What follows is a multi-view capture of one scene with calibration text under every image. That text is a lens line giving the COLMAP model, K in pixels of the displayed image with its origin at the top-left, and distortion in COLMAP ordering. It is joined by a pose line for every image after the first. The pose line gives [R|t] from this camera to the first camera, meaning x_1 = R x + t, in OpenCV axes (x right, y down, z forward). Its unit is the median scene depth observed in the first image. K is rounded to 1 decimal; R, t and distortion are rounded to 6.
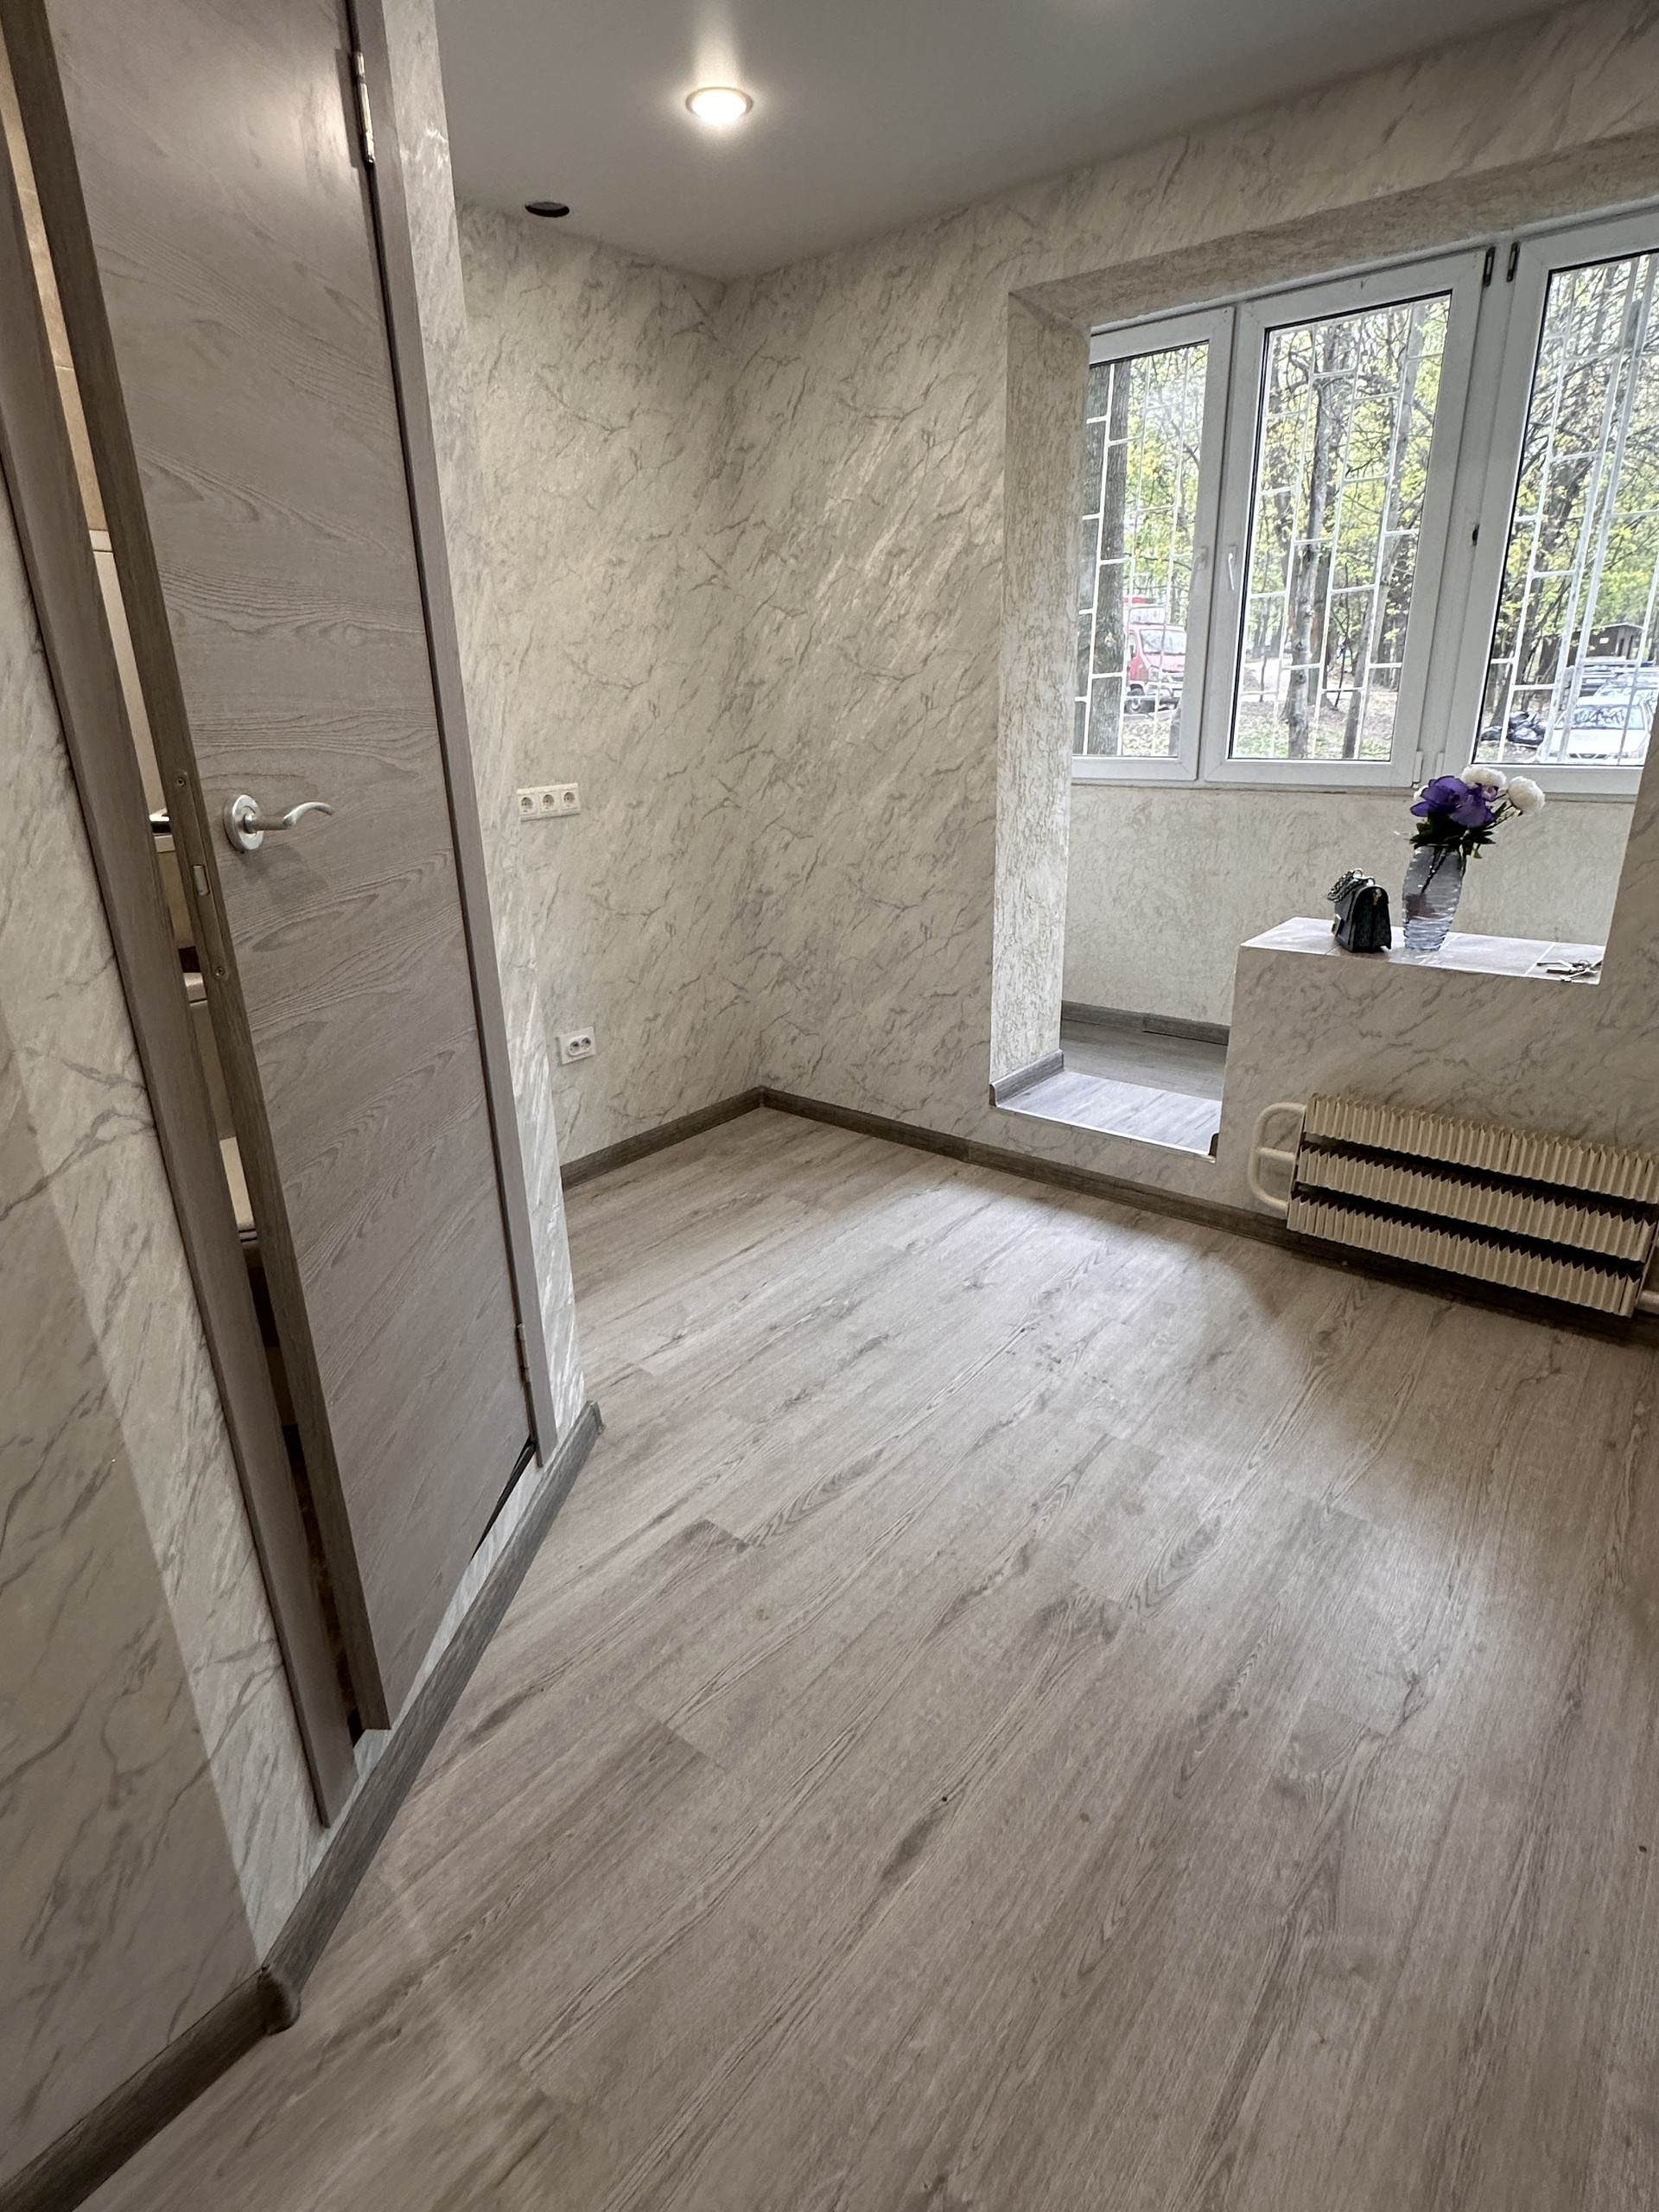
lens RADIAL K [[1155.8, 0, 812.8], [0, 1155.8, 1103.6], [0, 0, 1]] dist [-0.005512, 0.001228]
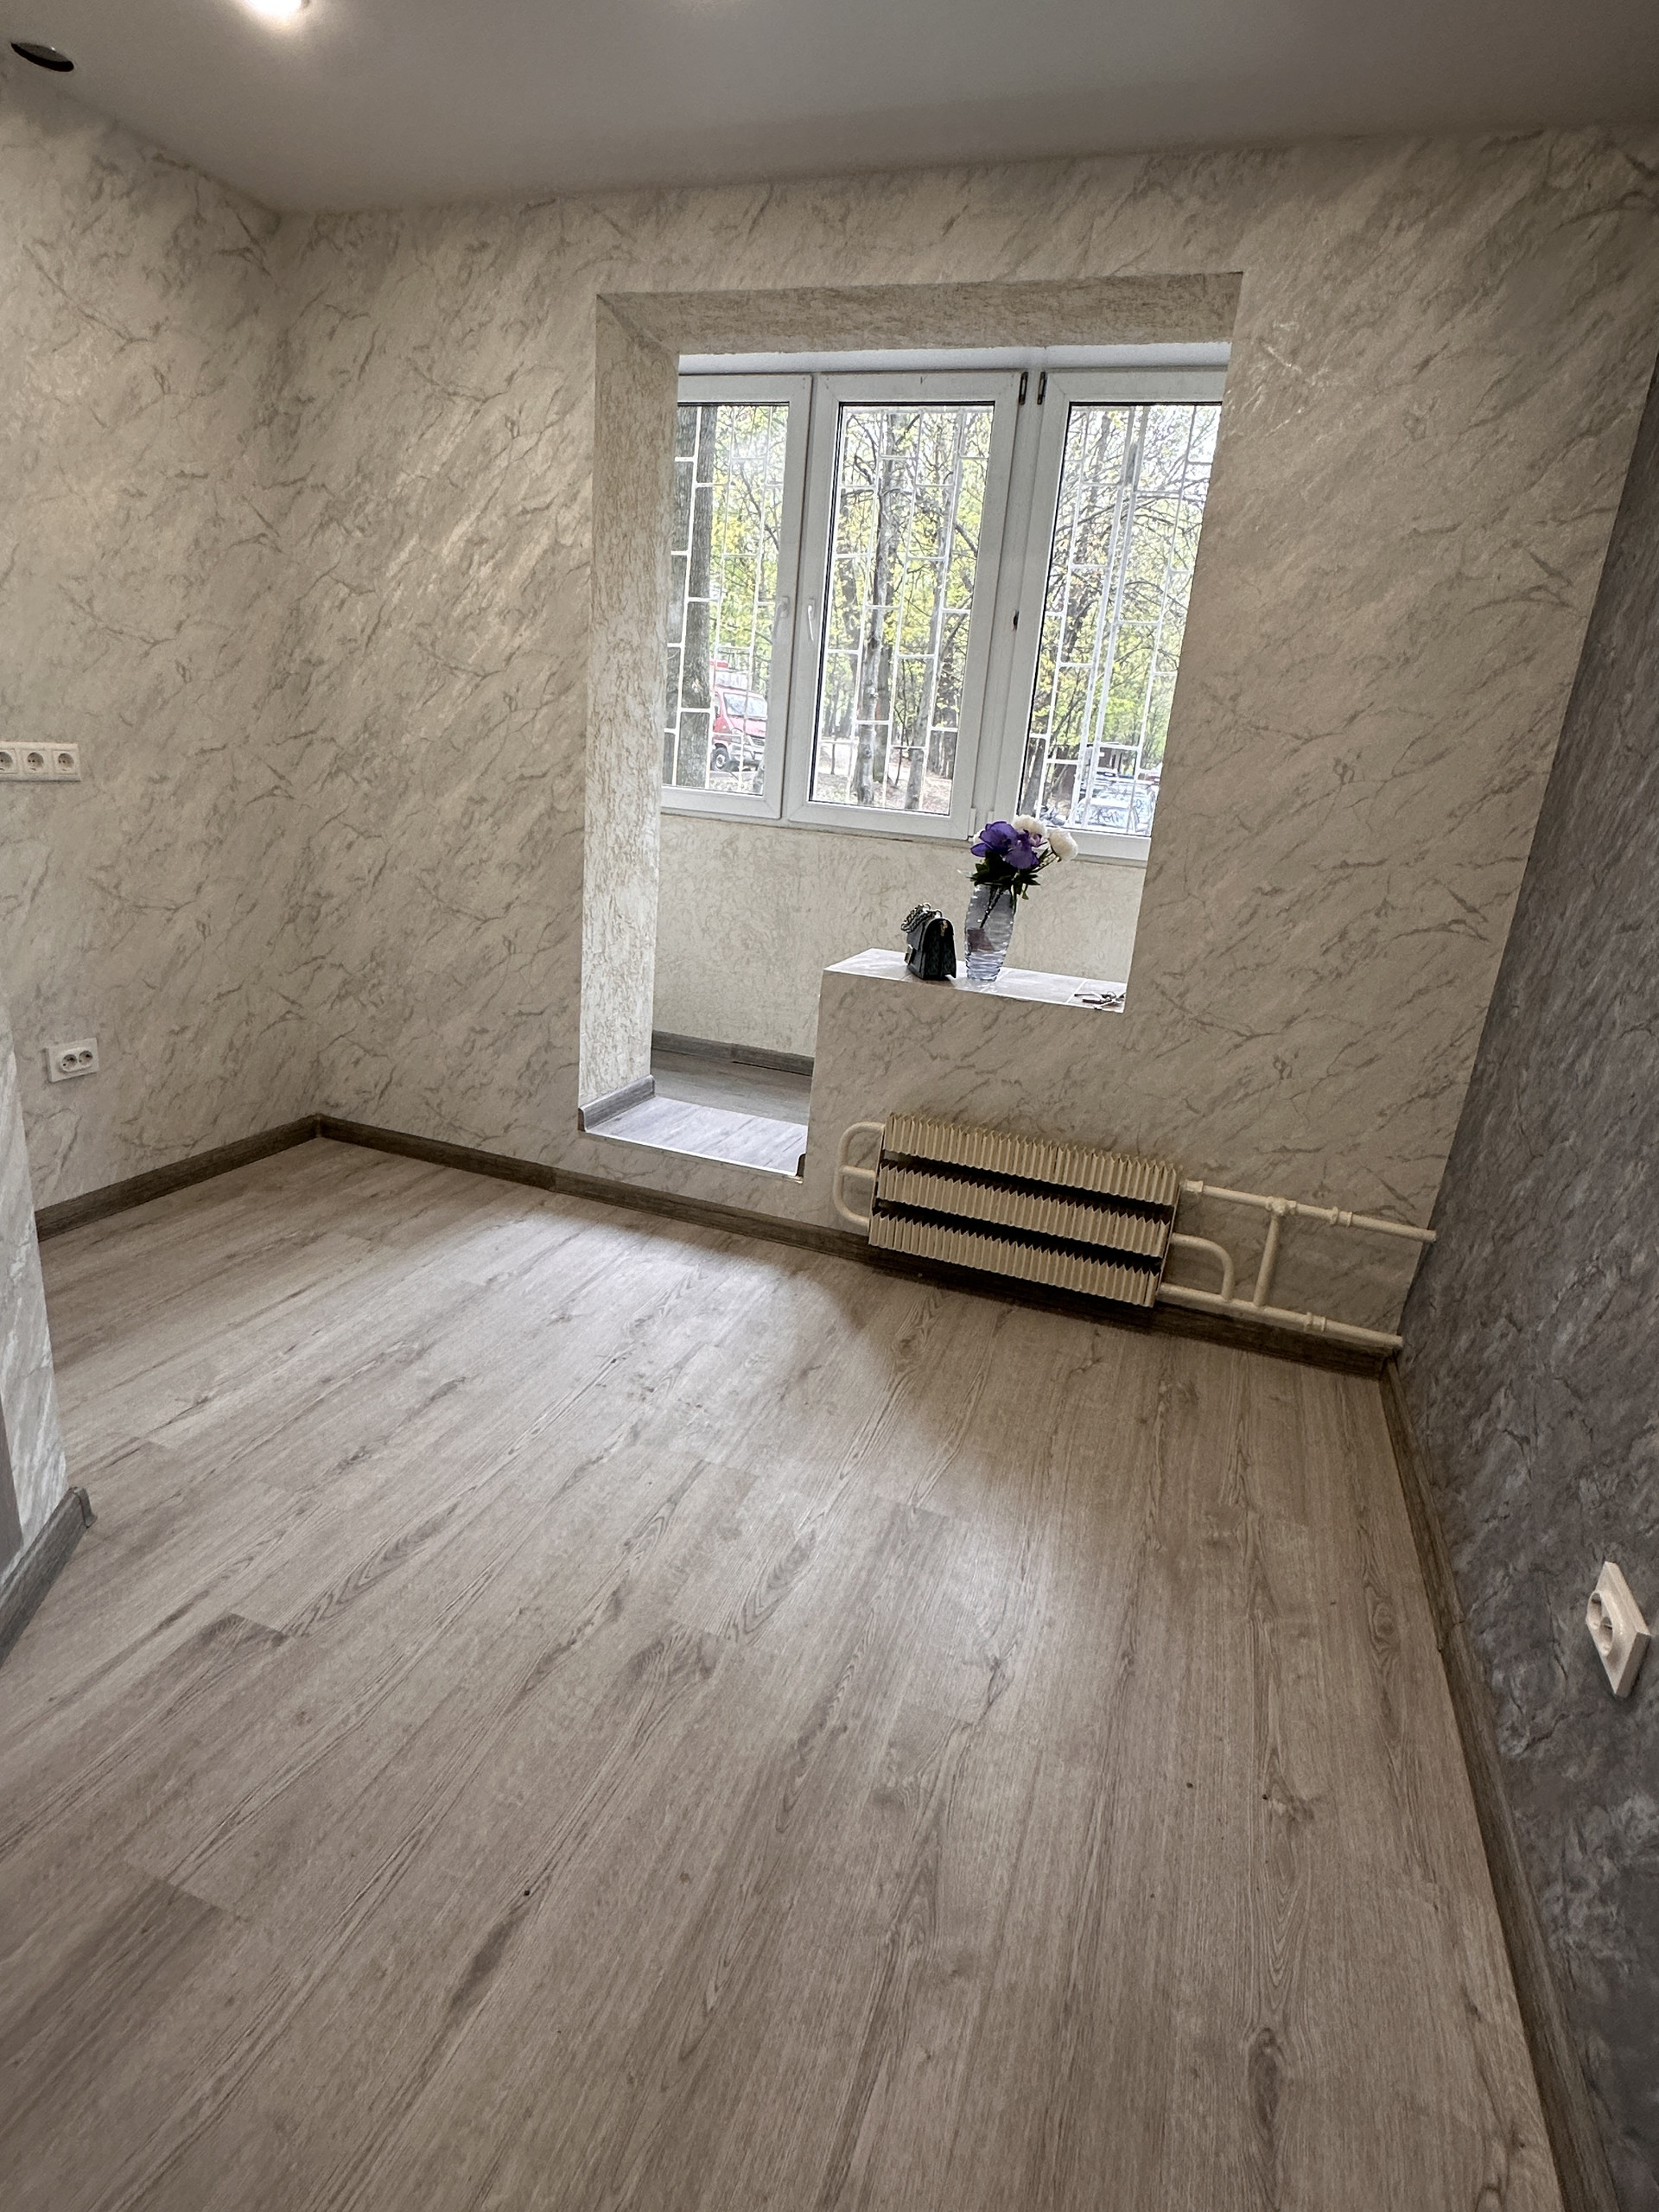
lens RADIAL K [[1155.4, 0, 834.6], [0, 1155.4, 1102.3], [0, 0, 1]] dist [-0.002864, 0.000553]
pose [[0.932425, 0.004718, 0.361332, 0.007270], [0.010537, 0.999135, -0.040236, 0.023592], [-0.361209, 0.041324, 0.931569, 0.043171]]
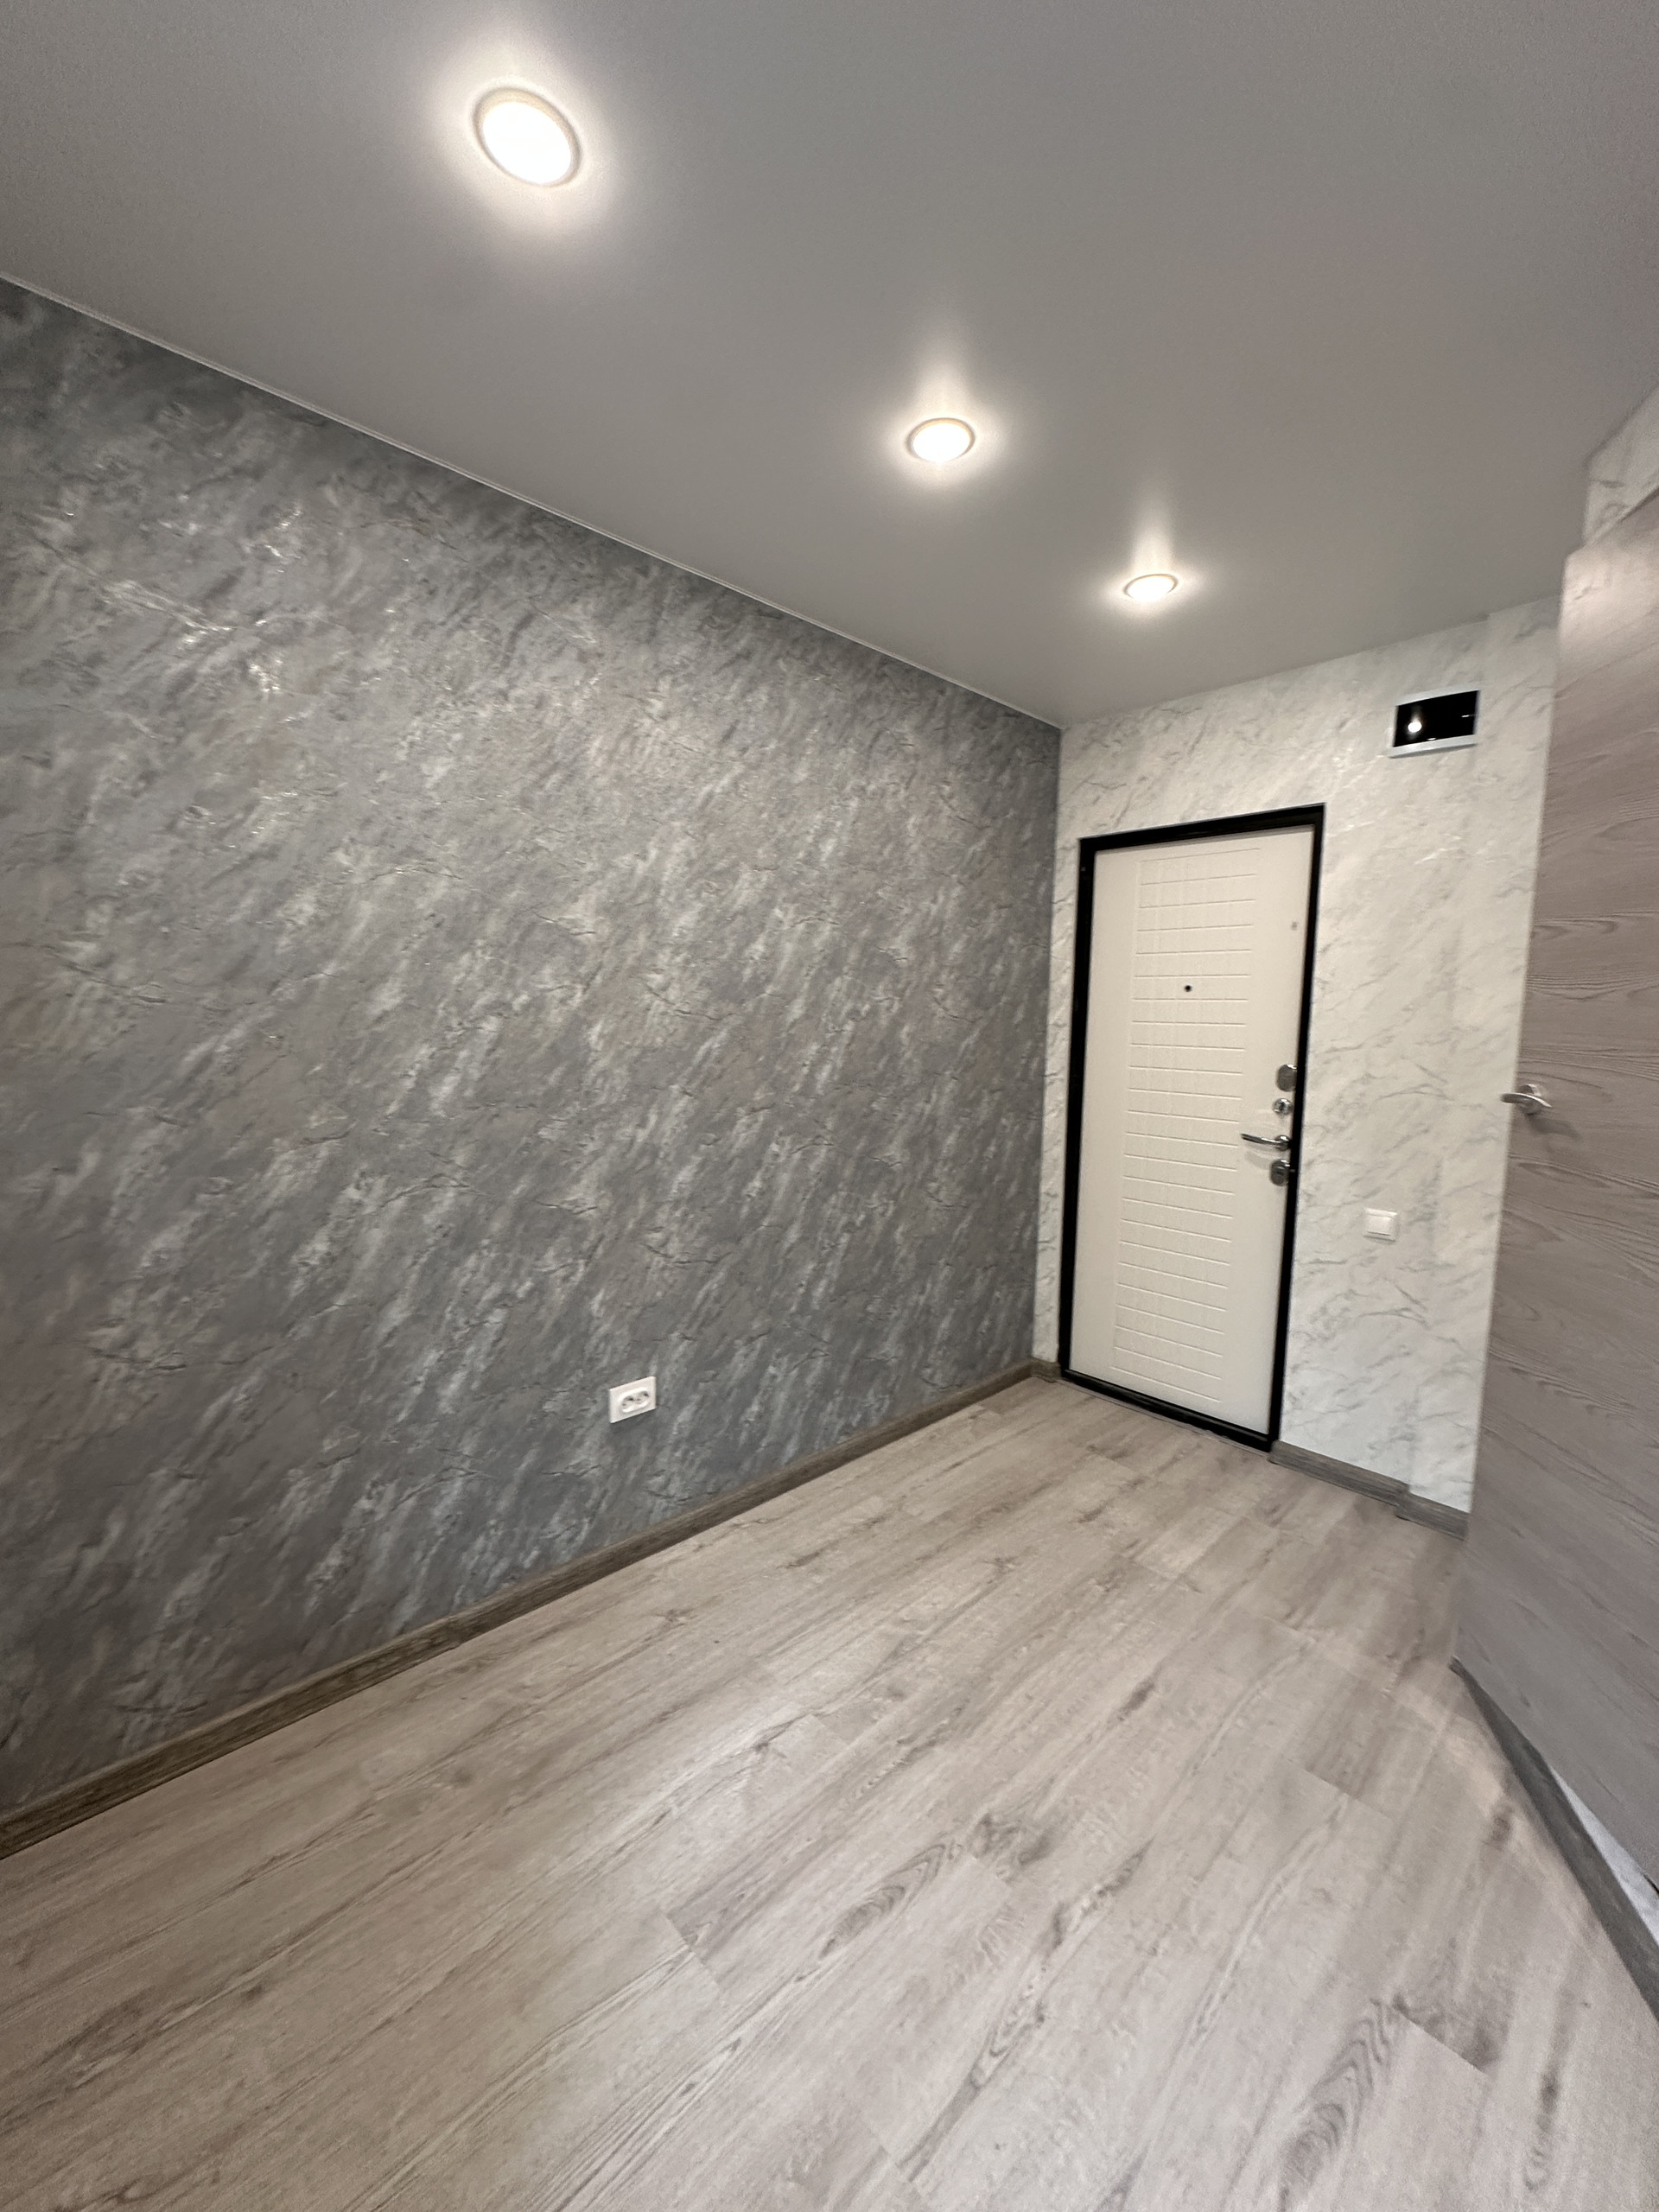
lens RADIAL K [[884.9, 0, 829.5], [0, 884.9, 1106.0], [0, 0, 1]] dist [-0.001976, 0.000997]
pose [[-0.992167, -0.004920, 0.124820, 0.199041], [0.049693, 0.901211, 0.430522, -0.365117], [-0.114607, 0.433352, -0.893908, 0.975084]]
